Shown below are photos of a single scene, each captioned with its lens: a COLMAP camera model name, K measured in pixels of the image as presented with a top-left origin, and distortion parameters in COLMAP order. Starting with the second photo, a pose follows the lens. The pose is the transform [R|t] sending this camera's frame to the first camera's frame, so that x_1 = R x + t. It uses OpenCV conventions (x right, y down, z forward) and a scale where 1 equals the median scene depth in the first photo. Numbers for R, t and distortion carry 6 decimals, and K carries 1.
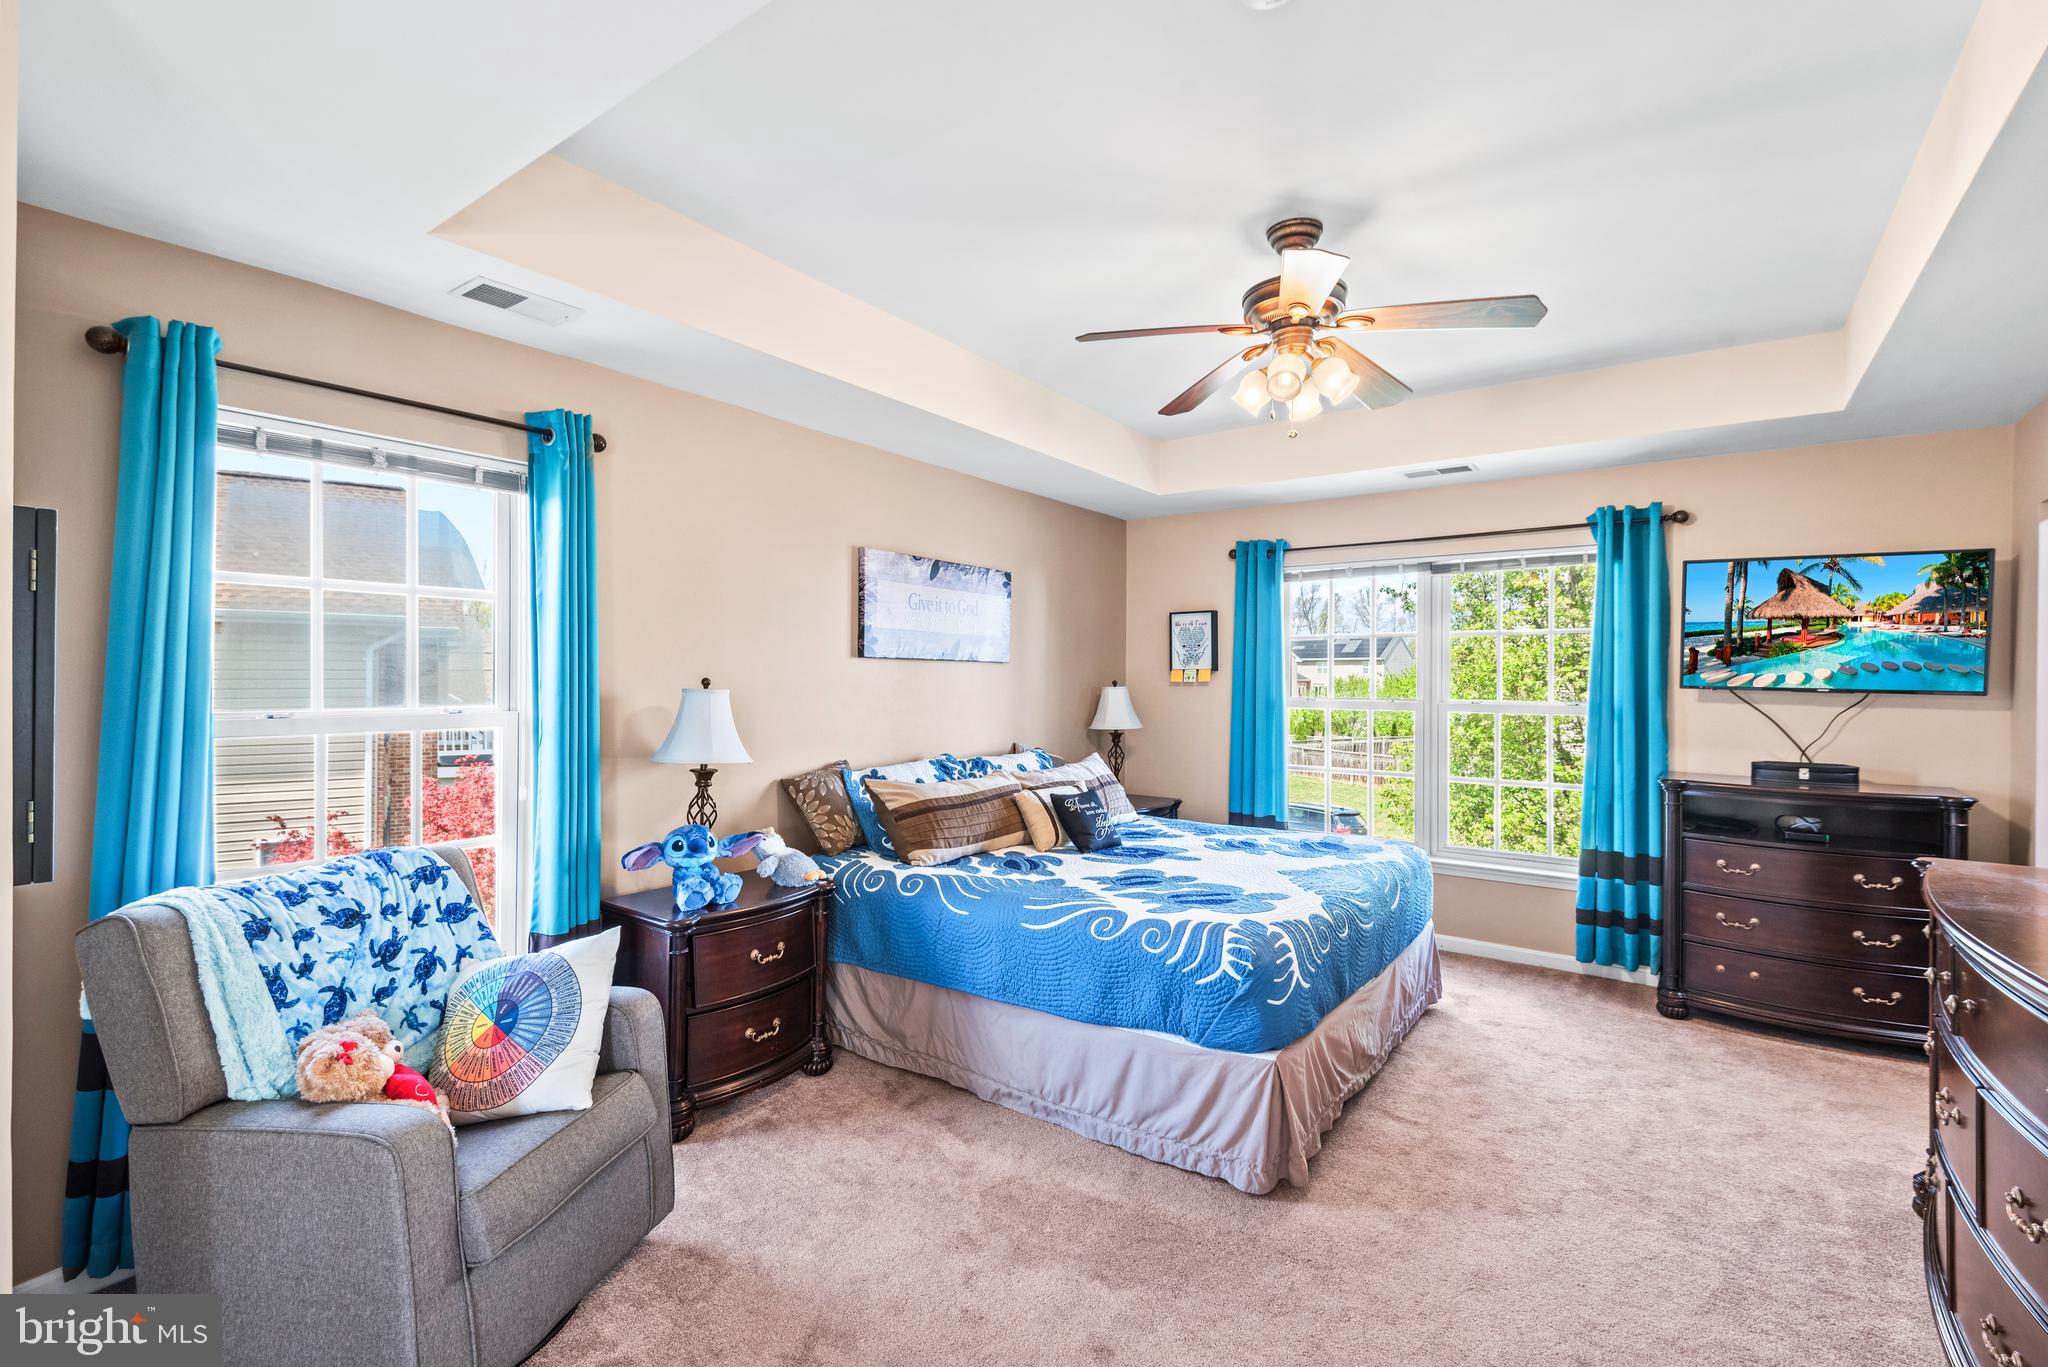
lens RADIAL K [[905.7, 0, 1027.8], [0, 905.7, 696.9], [0, 0, 1]] dist [0.024328, -0.019582]
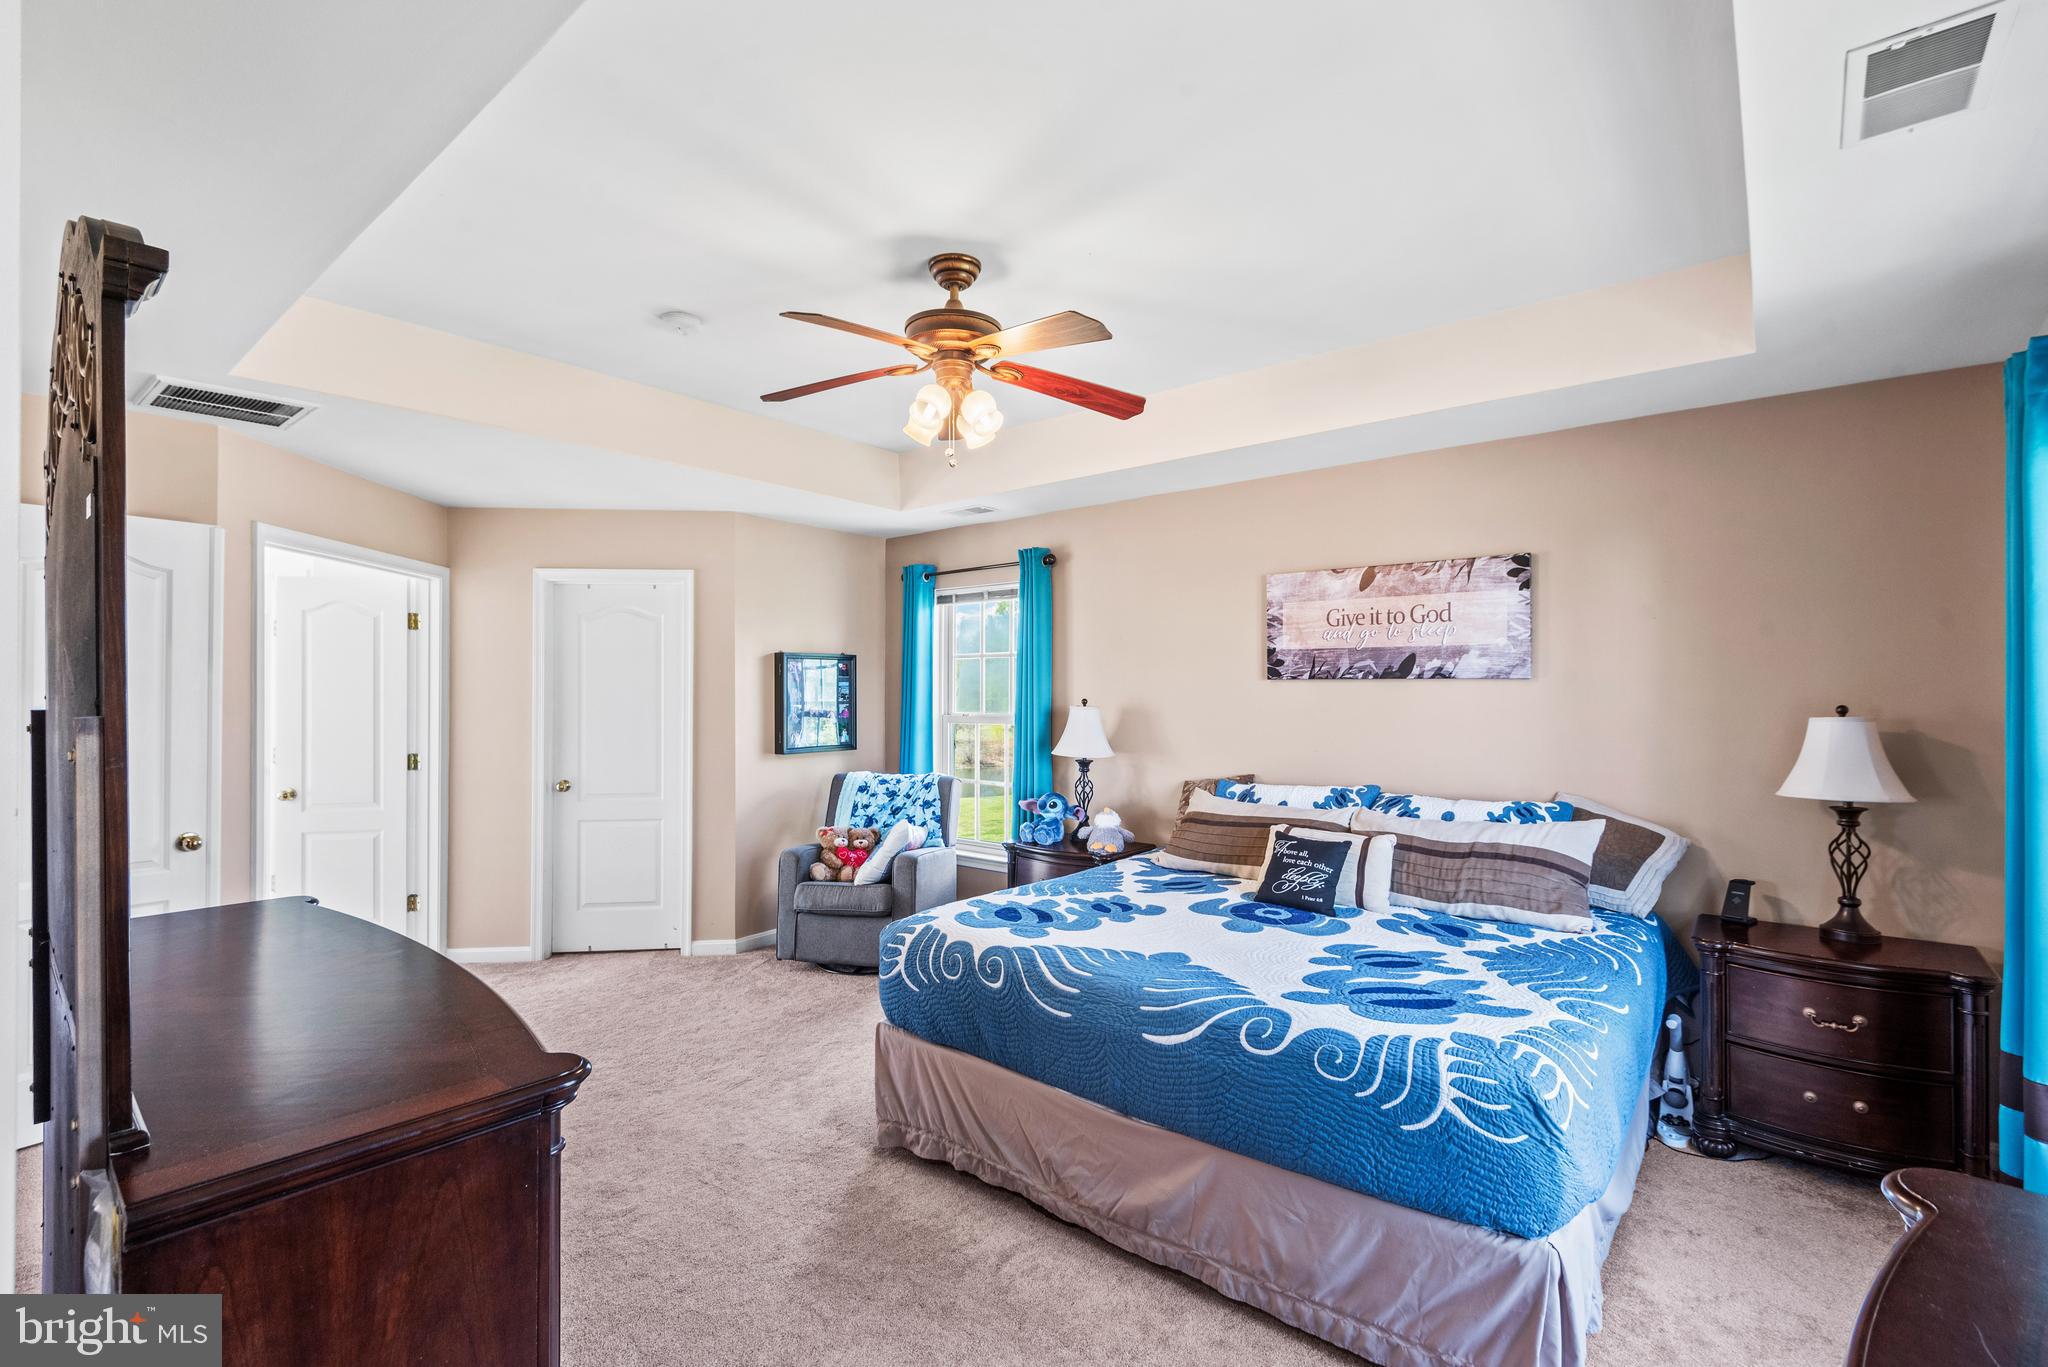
lens RADIAL K [[905.7, 0, 1027.8], [0, 905.7, 696.9], [0, 0, 1]] dist [0.024328, -0.019582]
pose [[-0.061533, -0.007244, -0.998079, 0.878505], [-0.023495, 0.999707, -0.005807, -0.010677], [0.997828, 0.023093, -0.061685, 0.772821]]
